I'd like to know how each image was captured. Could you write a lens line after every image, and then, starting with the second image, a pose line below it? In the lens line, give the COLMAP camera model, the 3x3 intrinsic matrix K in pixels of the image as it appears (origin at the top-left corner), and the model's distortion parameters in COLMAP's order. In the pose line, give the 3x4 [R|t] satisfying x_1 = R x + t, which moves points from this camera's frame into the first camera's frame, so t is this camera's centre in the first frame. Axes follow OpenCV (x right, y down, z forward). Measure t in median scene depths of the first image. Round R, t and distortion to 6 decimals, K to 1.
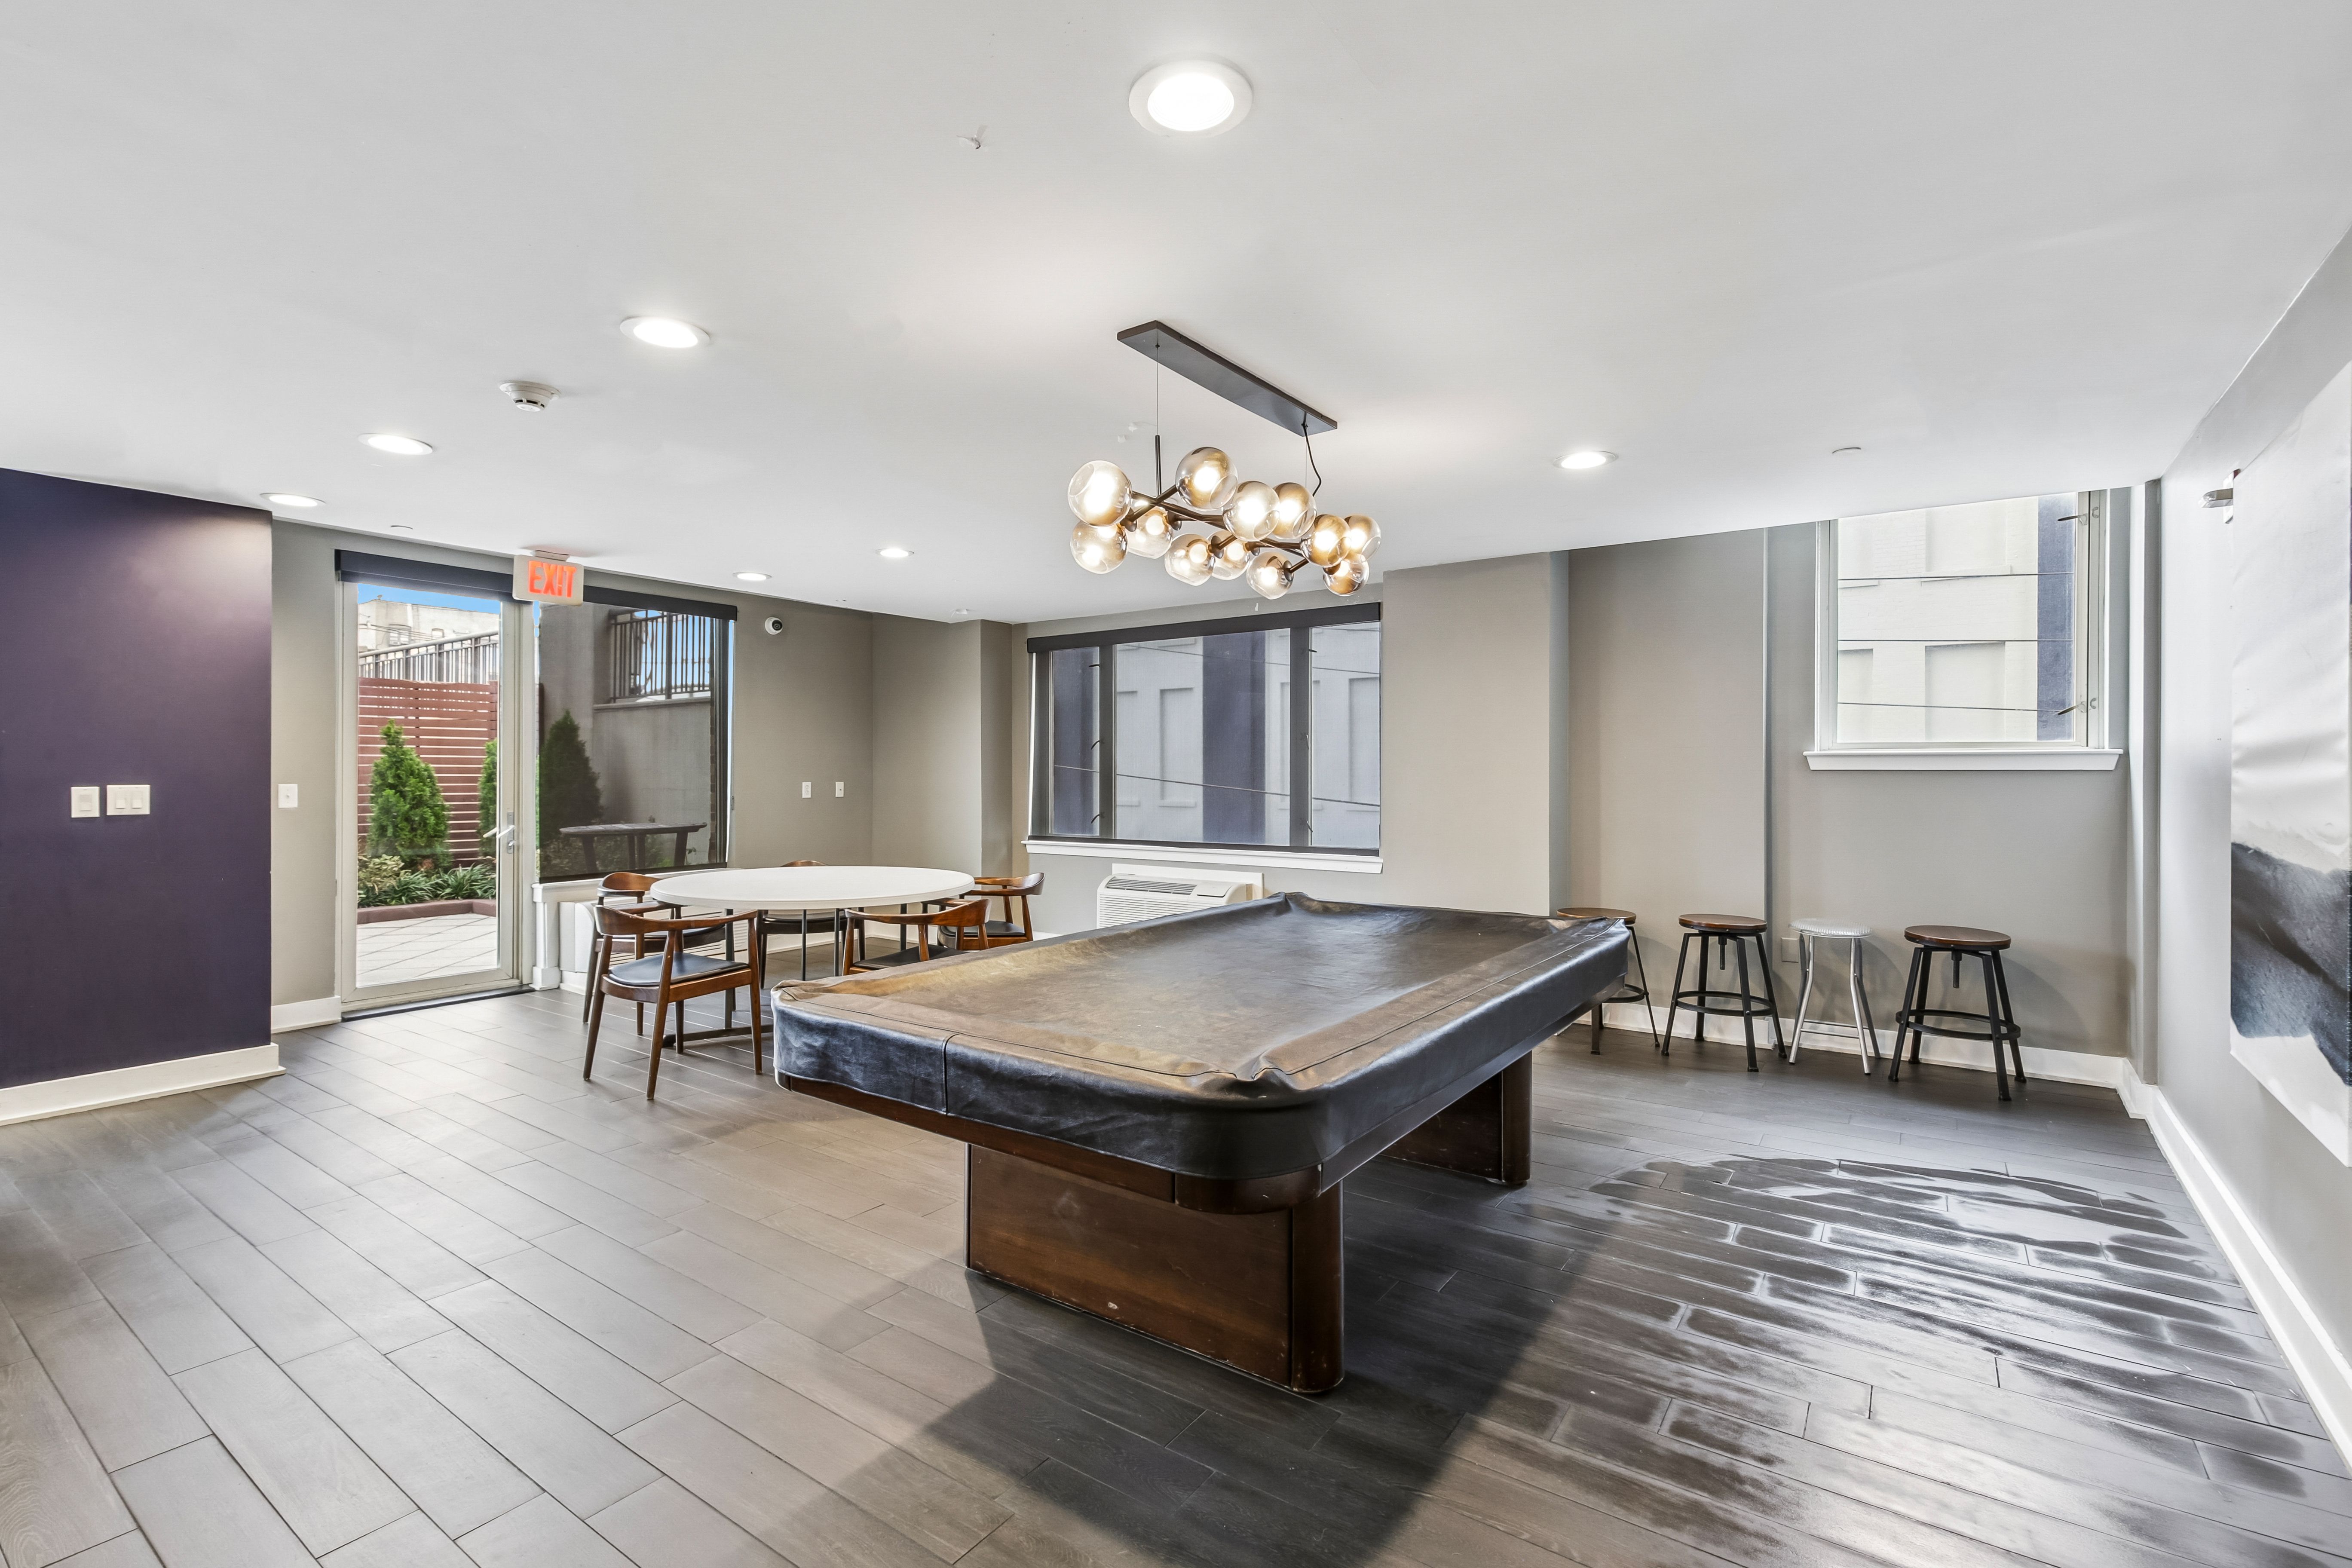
lens RADIAL K [[1073.5, 0, 1175.2], [0, 1073.5, 779.4], [0, 0, 1]] dist [0.015351, -0.005637]
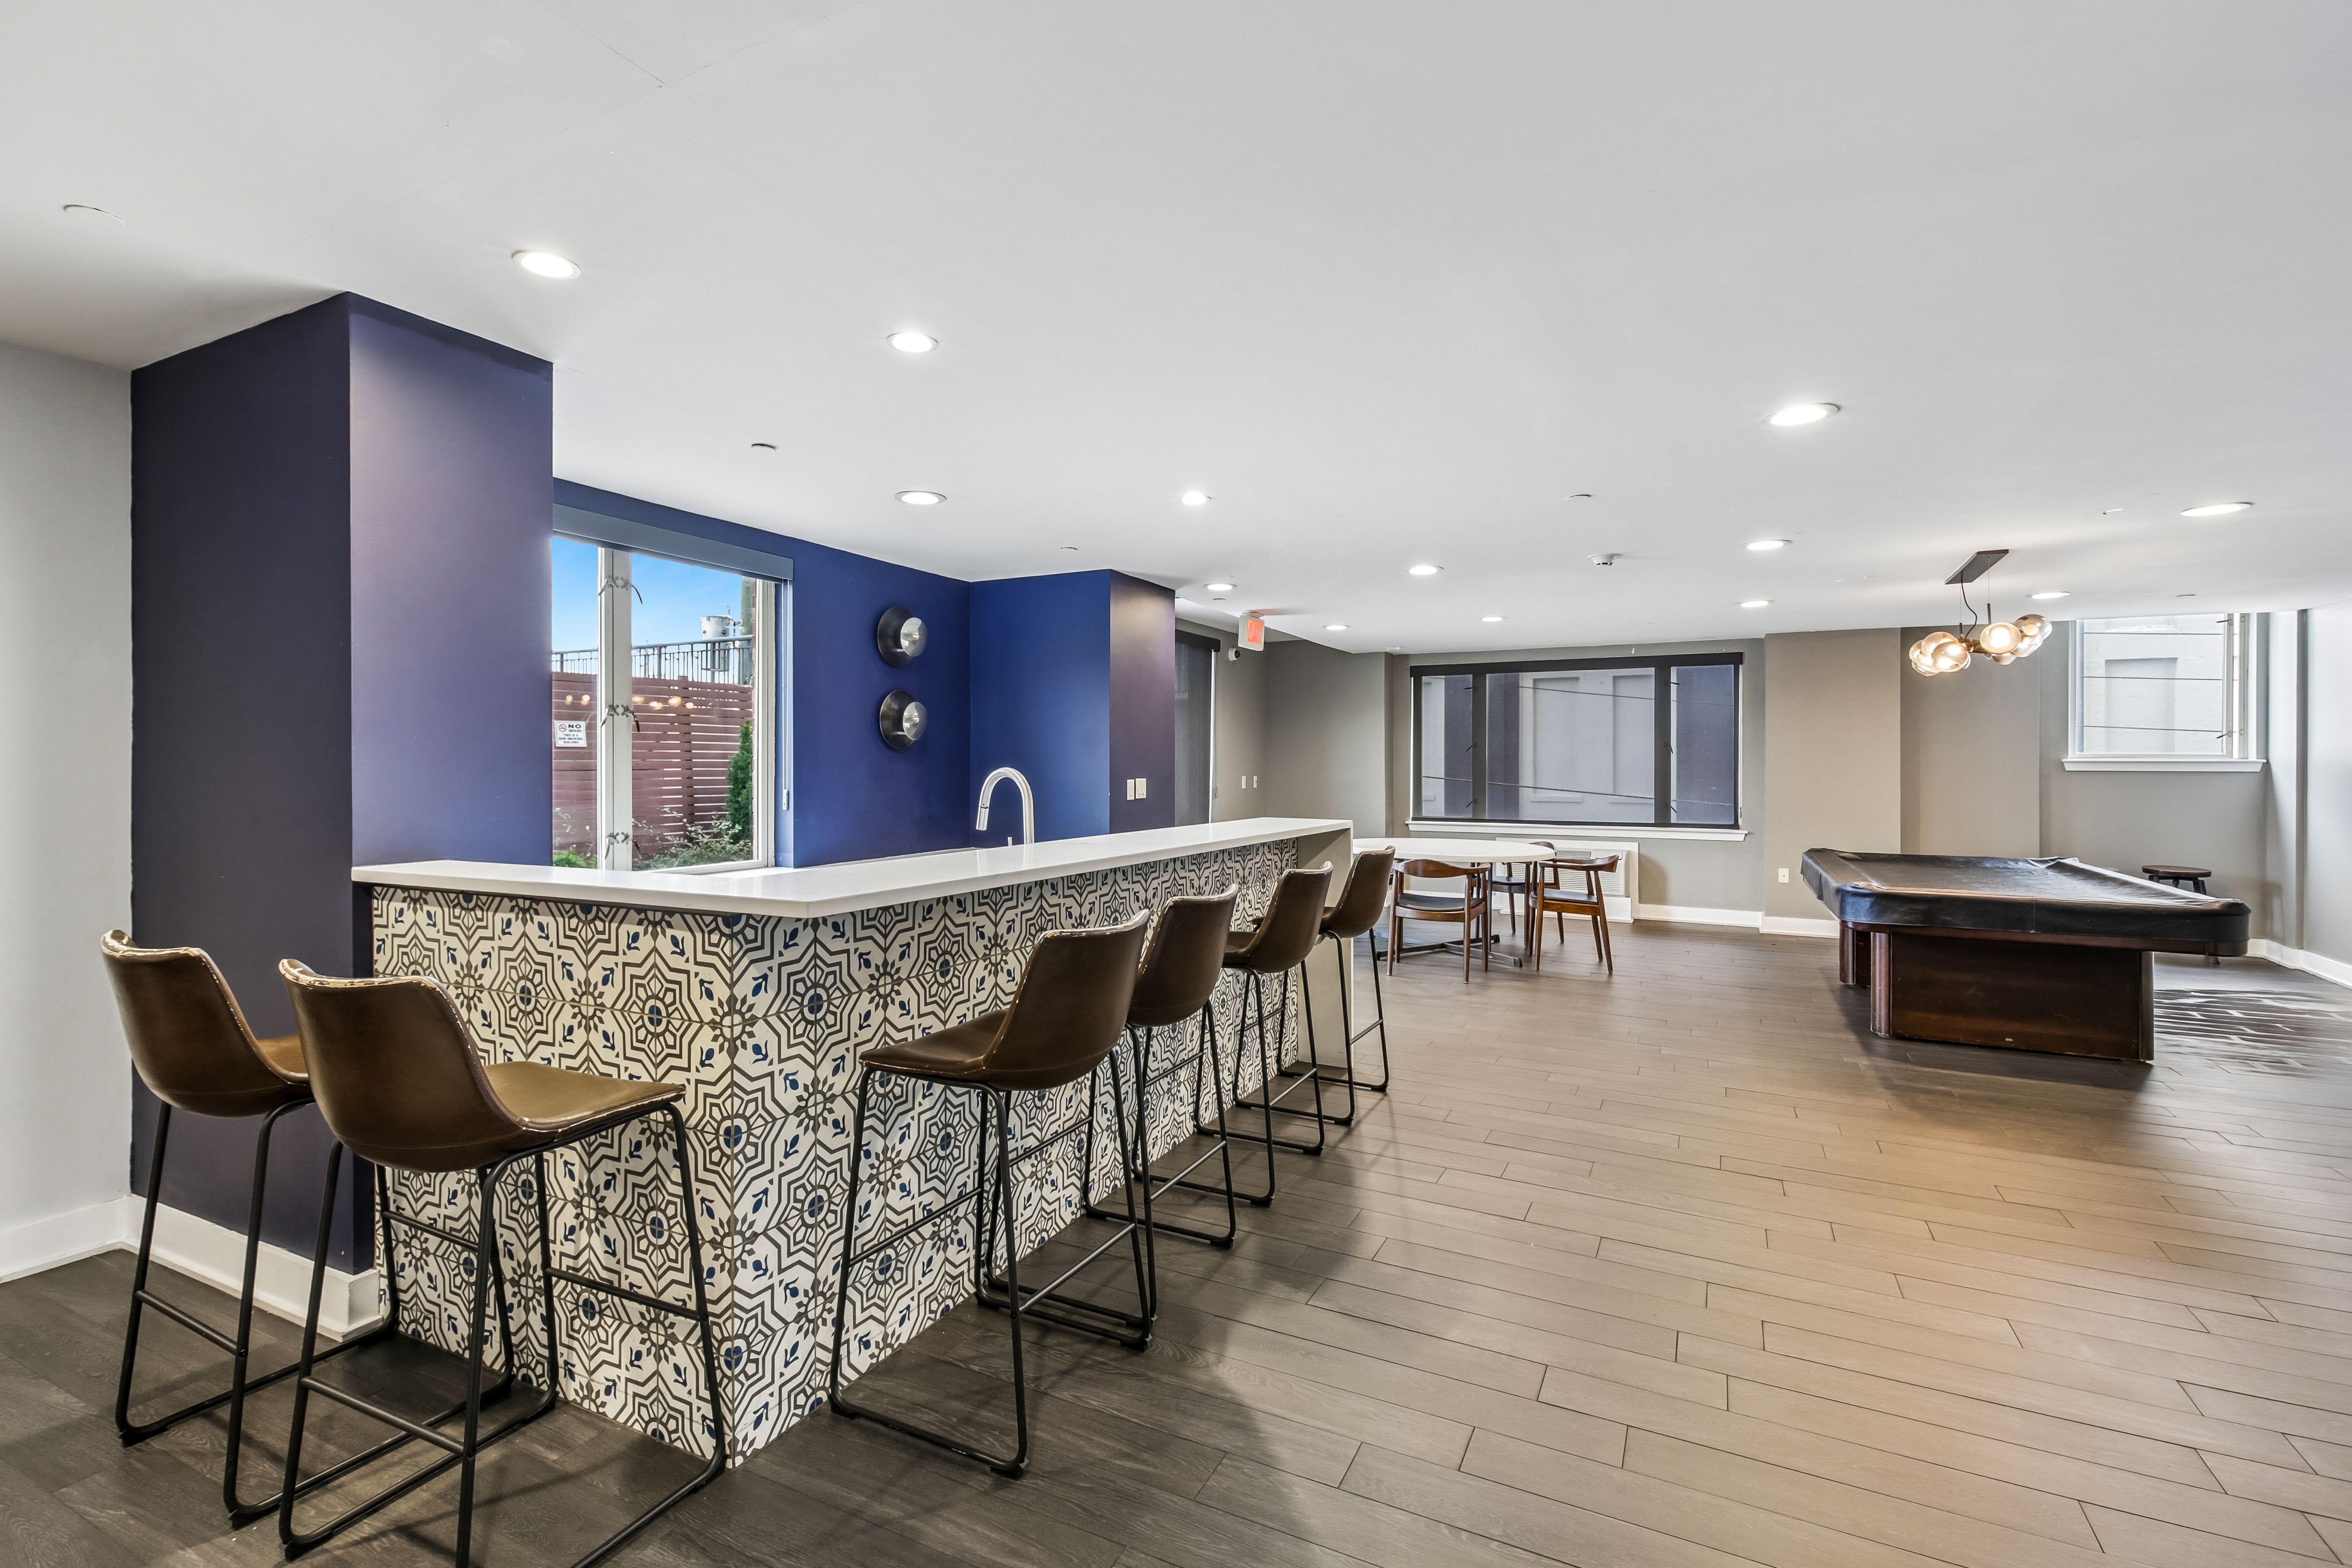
lens RADIAL K [[1073.5, 0, 1176.4], [0, 1073.5, 783.6], [0, 0, 1]] dist [0.015351, -0.005637]
pose [[0.988904, 0.000525, 0.148554, -0.771451], [-0.002867, 0.999875, 0.015552, -0.009520], [-0.148527, -0.015805, 0.988782, -0.315939]]
